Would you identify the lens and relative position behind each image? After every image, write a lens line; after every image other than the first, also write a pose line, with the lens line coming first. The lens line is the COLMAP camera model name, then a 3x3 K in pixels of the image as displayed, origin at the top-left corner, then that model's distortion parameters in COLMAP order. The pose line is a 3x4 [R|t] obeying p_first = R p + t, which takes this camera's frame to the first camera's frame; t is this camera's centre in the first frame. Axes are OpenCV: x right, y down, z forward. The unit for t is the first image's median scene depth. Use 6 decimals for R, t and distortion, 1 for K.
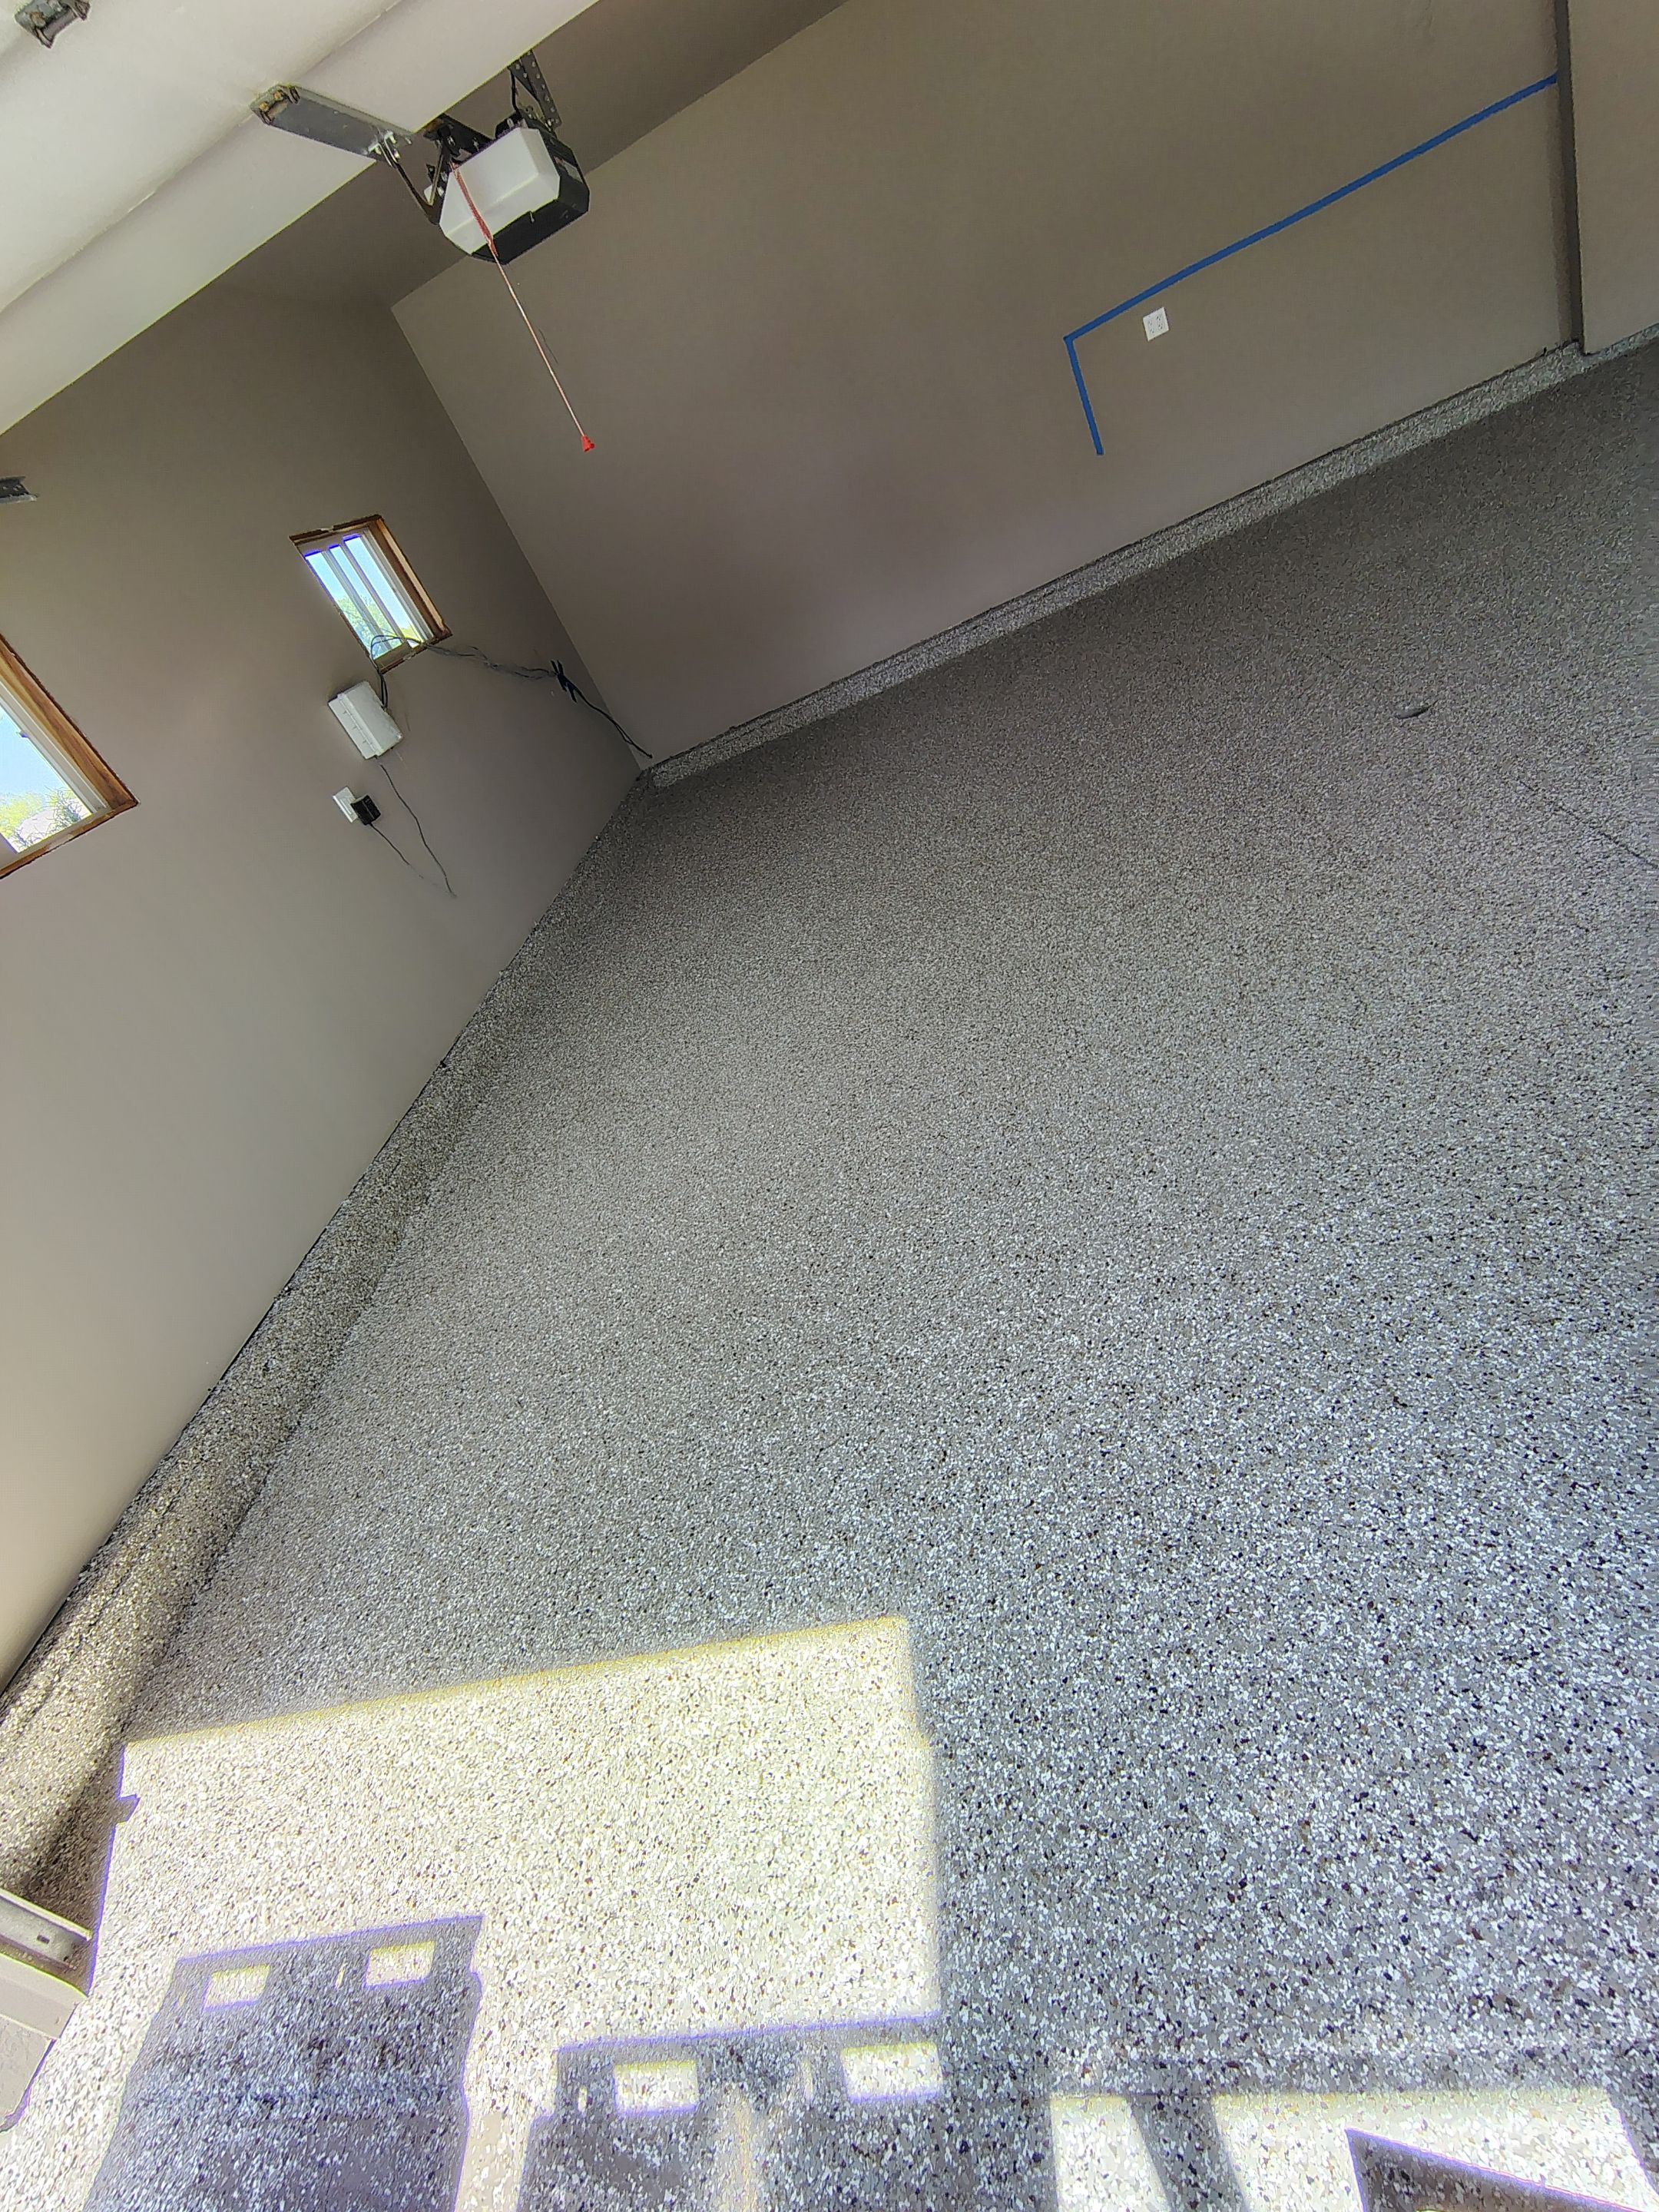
lens RADIAL K [[1046.3, 0, 829.5], [0, 1046.3, 1106.0], [0, 0, 1]] dist [-0.010047, 0.002275]
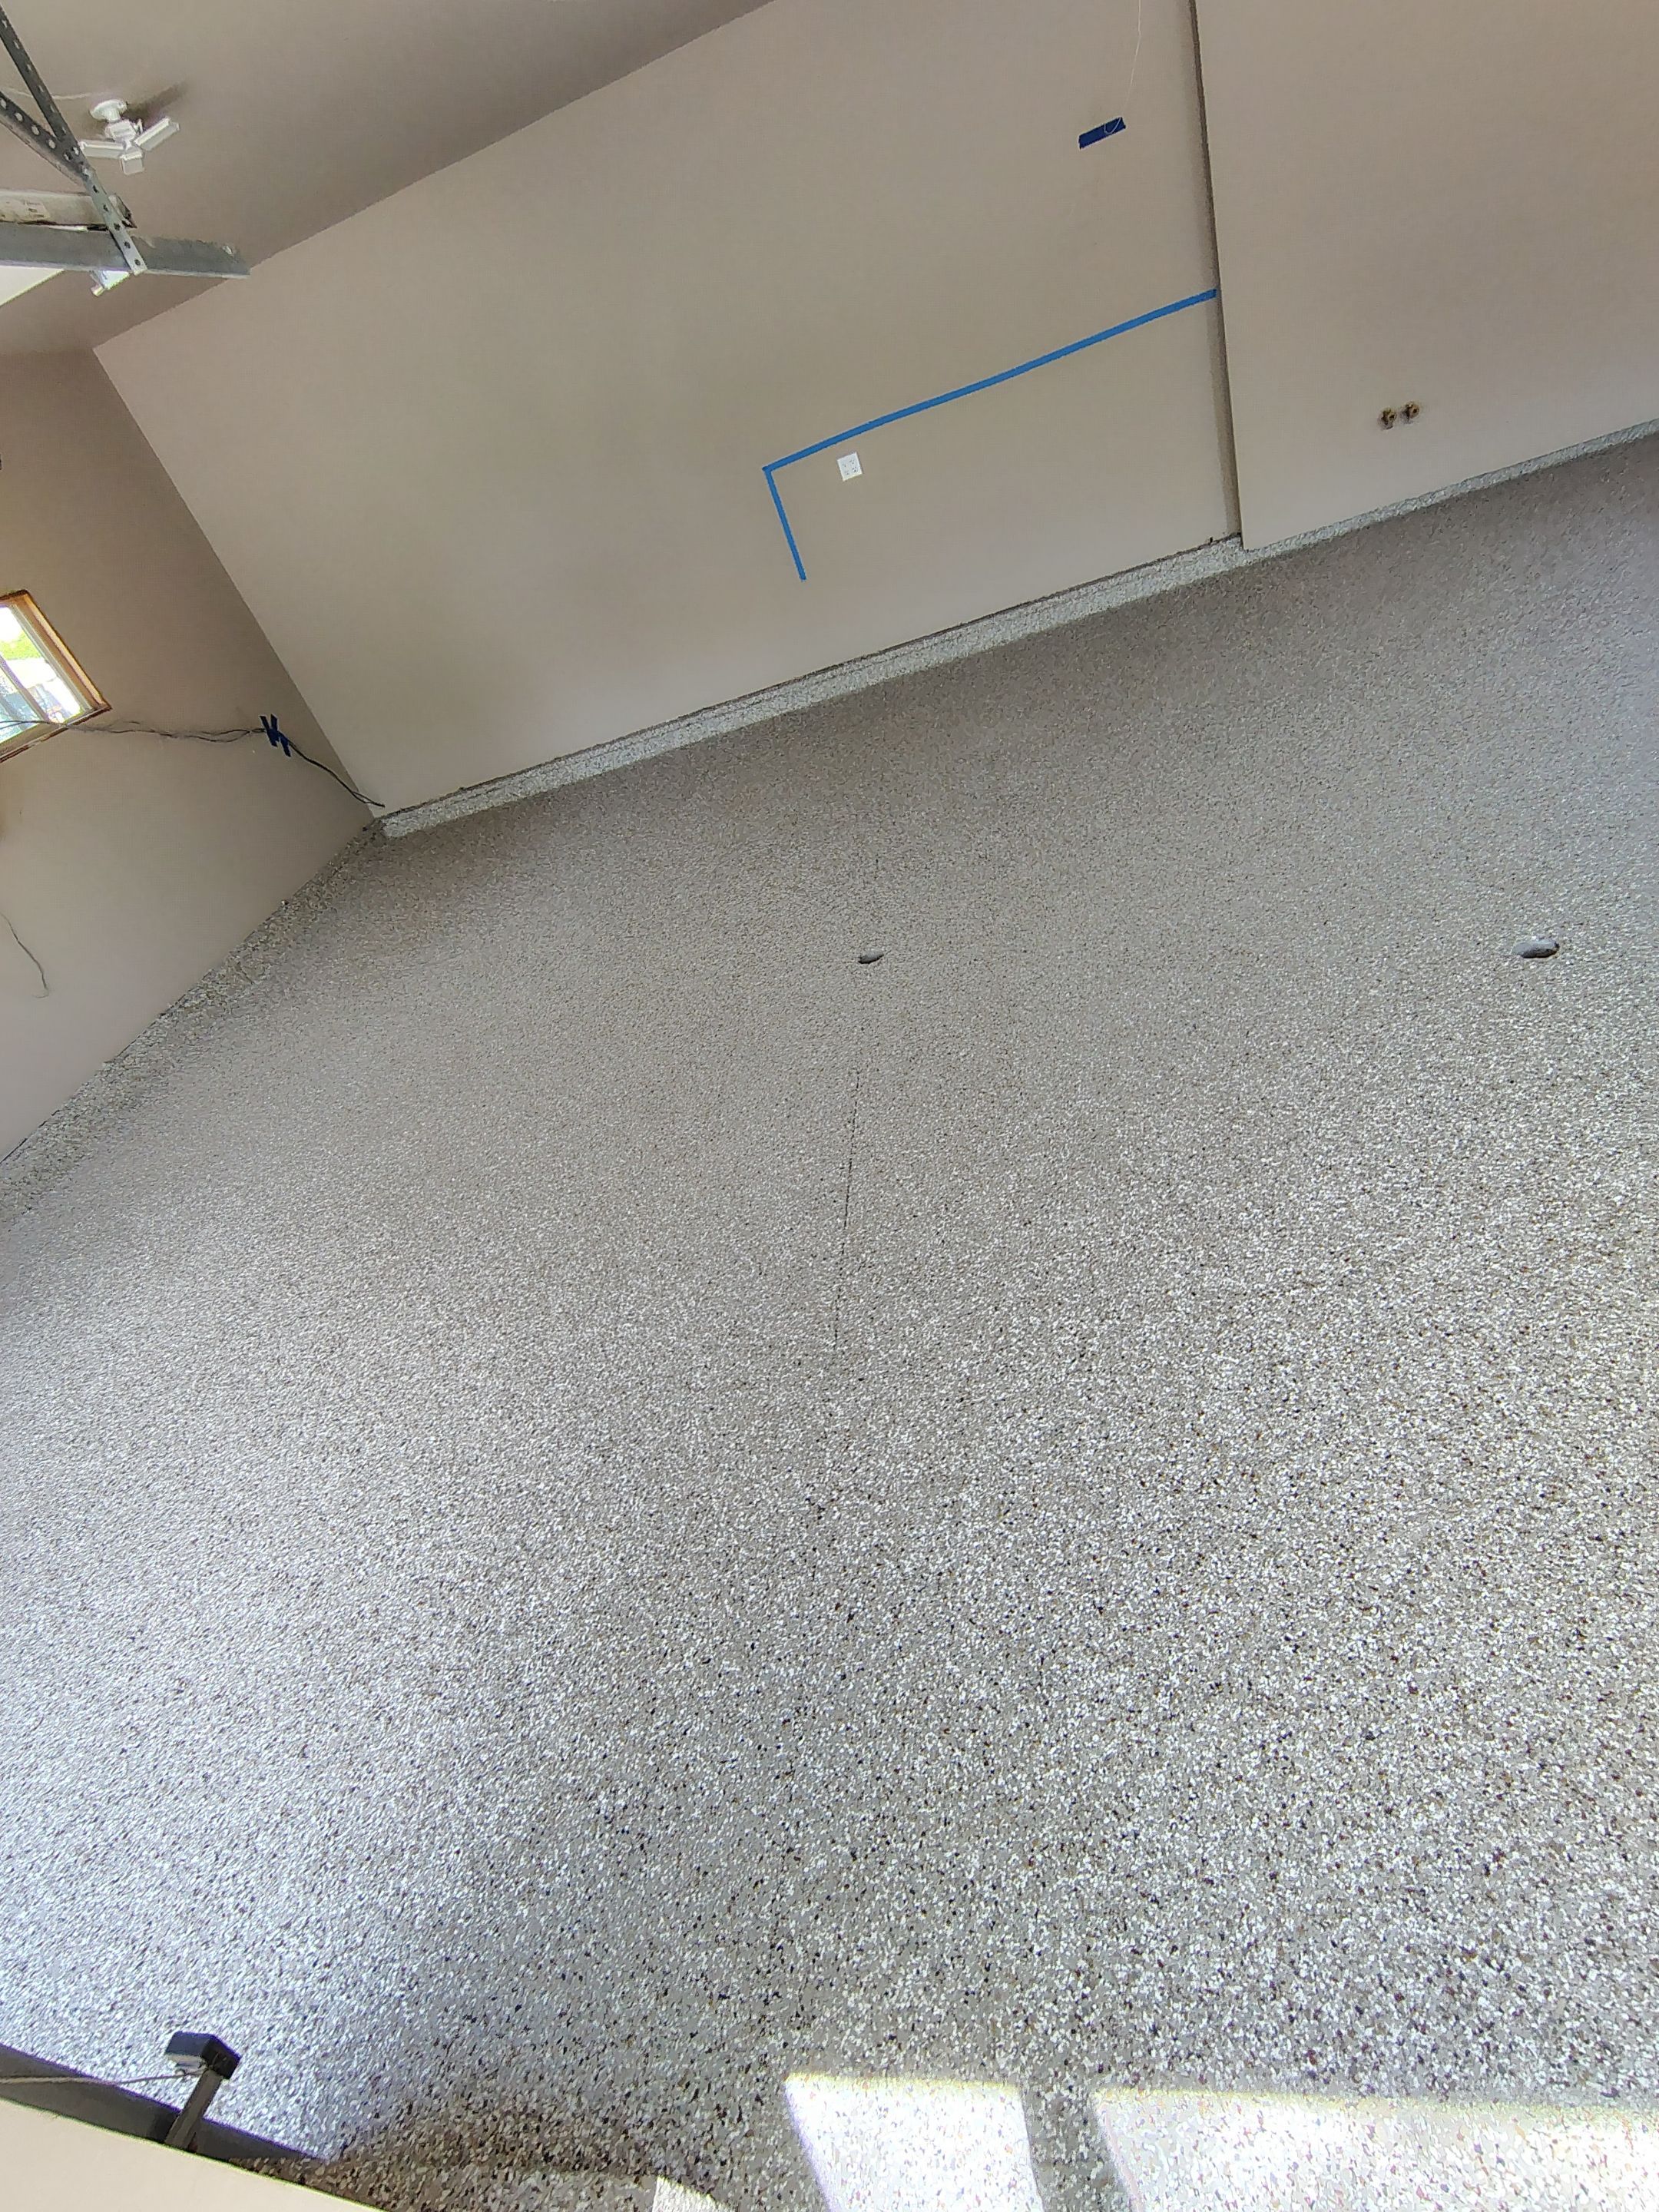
lens RADIAL K [[1052.6, 0, 815.1], [0, 1052.6, 1104.6], [0, 0, 1]] dist [-0.010639, 0.007759]
pose [[0.994665, 0.090360, 0.049768, 1.030921], [-0.092479, 0.994826, 0.042049, -0.593385], [-0.045711, -0.046427, 0.997875, -0.234866]]
